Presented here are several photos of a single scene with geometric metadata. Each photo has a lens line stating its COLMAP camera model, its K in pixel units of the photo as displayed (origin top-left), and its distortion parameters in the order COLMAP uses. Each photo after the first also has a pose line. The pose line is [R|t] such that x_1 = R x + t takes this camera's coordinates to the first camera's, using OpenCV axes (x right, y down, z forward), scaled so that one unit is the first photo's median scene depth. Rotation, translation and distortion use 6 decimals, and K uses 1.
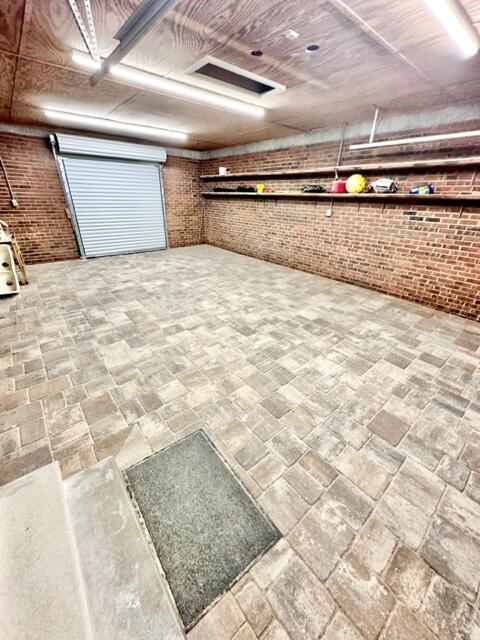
lens RADIAL K [[254.3, 0, 239.7], [0, 254.3, 319.9], [0, 0, 1]] dist [-0.002305, 0.000411]
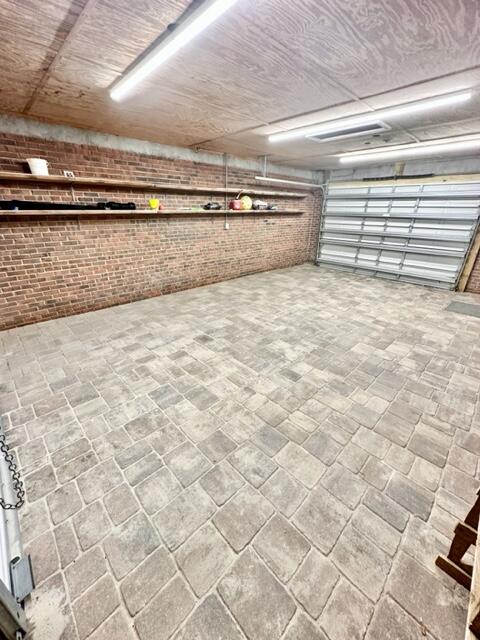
lens RADIAL K [[254.3, 0, 240.1], [0, 254.3, 320.4], [0, 0, 1]] dist [-0.002305, 0.000411]
pose [[-0.076231, -0.419206, 0.904685, -0.922831], [0.433219, 0.803285, 0.408723, -0.542631], [-0.898059, 0.423084, 0.120373, 1.021473]]
